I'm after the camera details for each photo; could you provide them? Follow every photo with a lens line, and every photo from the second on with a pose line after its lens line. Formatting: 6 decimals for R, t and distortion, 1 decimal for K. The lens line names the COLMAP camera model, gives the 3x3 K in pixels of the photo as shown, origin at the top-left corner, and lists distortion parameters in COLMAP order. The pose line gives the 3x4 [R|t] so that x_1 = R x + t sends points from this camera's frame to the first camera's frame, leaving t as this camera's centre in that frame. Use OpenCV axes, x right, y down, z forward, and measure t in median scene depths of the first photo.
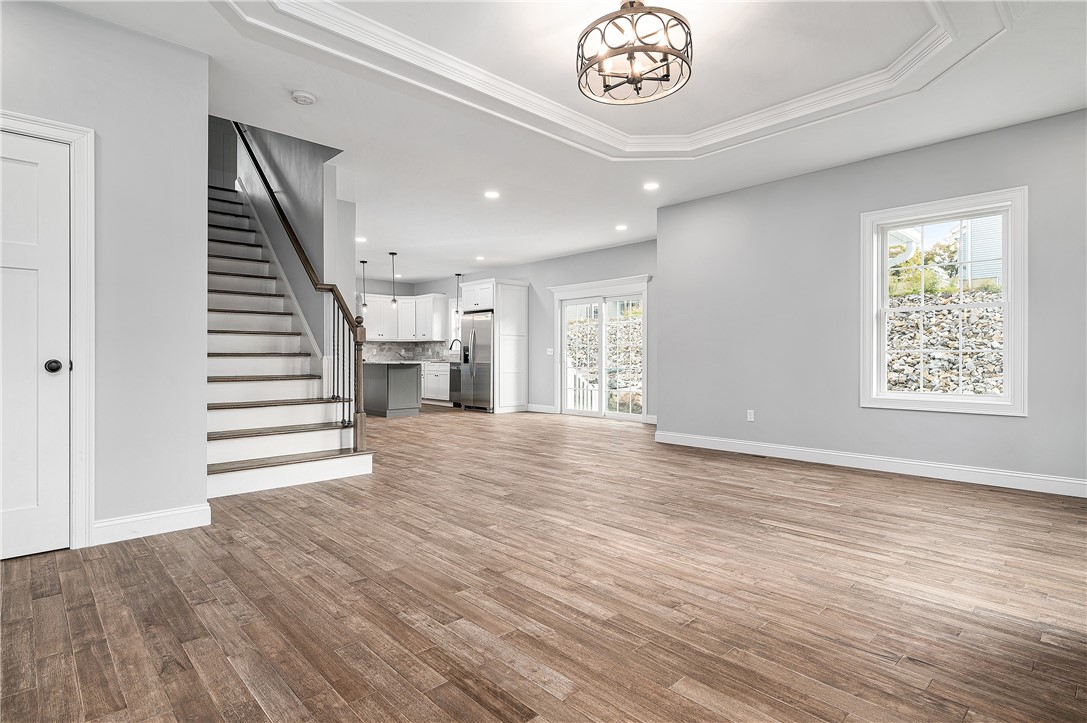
lens RADIAL K [[579.9, 0, 546.8], [0, 579.9, 357.6], [0, 0, 1]] dist [0.016504, -0.000149]
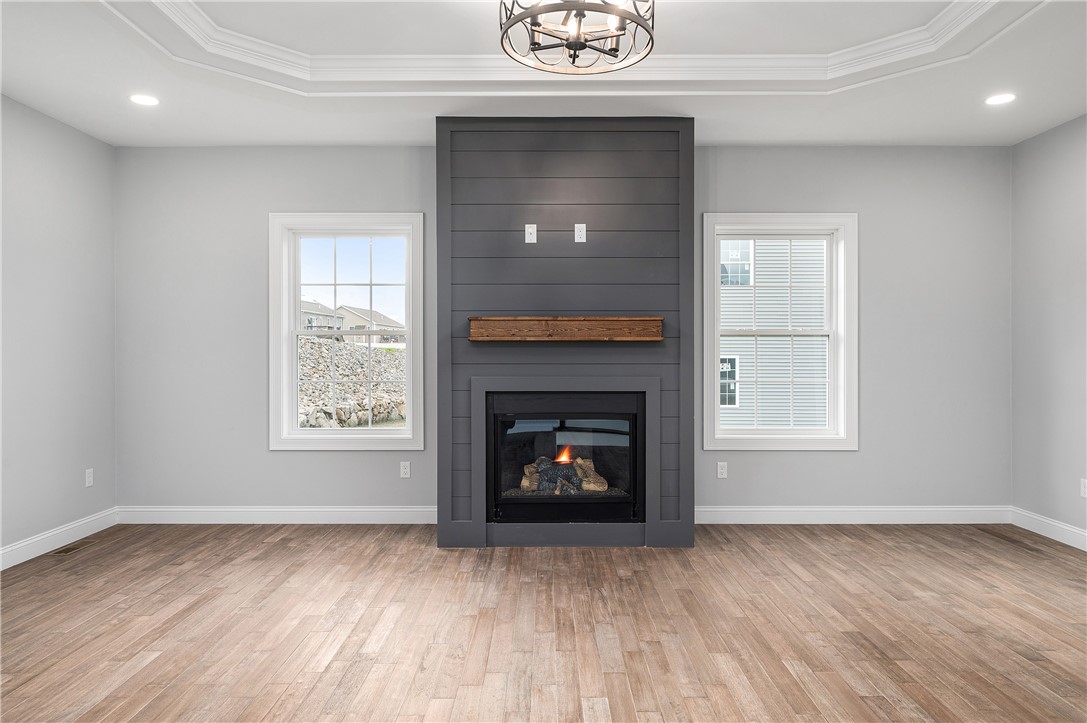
lens RADIAL K [[704.7, 0, 547.0], [0, 704.7, 358.2], [0, 0, 1]] dist [-0.007192, 0.007136]
pose [[-0.722032, -0.006025, 0.691834, -0.574556], [-0.000472, 0.999966, 0.008216, -0.122335], [-0.691860, 0.005606, -0.722010, 2.205634]]
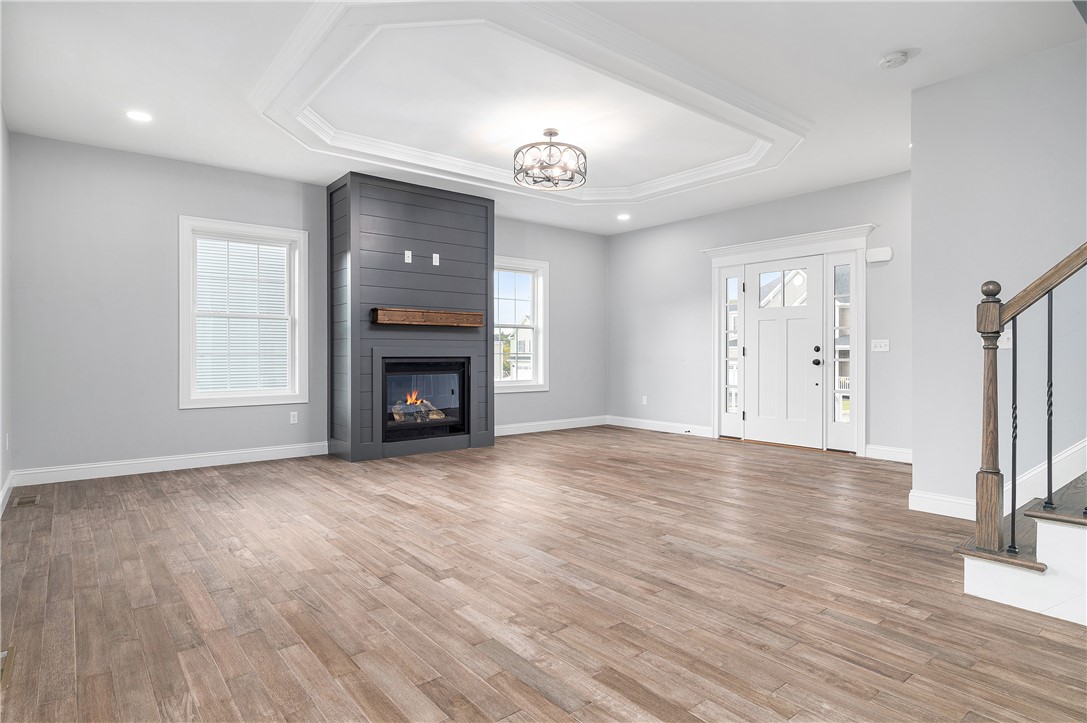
lens RADIAL K [[575.6, 0, 538.4], [0, 575.6, 357.7], [0, 0, 1]] dist [-0.014846, -0.000874]
pose [[-0.995756, -0.000941, 0.092033, 0.057583], [-0.000226, 0.999970, 0.007775, -0.023708], [-0.092037, 0.007721, -0.995726, 3.353498]]
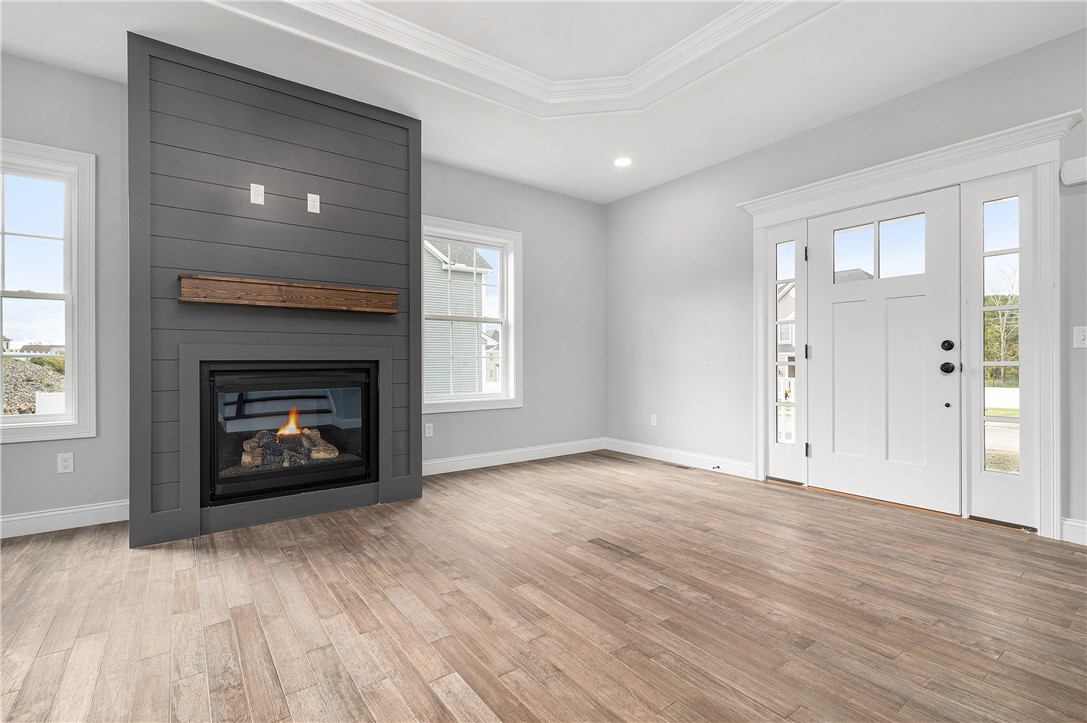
lens RADIAL K [[492.2, 0, 539.1], [0, 492.2, 359.7], [0, 0, 1]] dist [0.002520, -0.000471]
pose [[-0.990575, 0.002999, 0.136940, -0.064862], [0.002620, 0.999992, -0.002948, -0.001962], [-0.136947, -0.002562, -0.990575, 1.992030]]
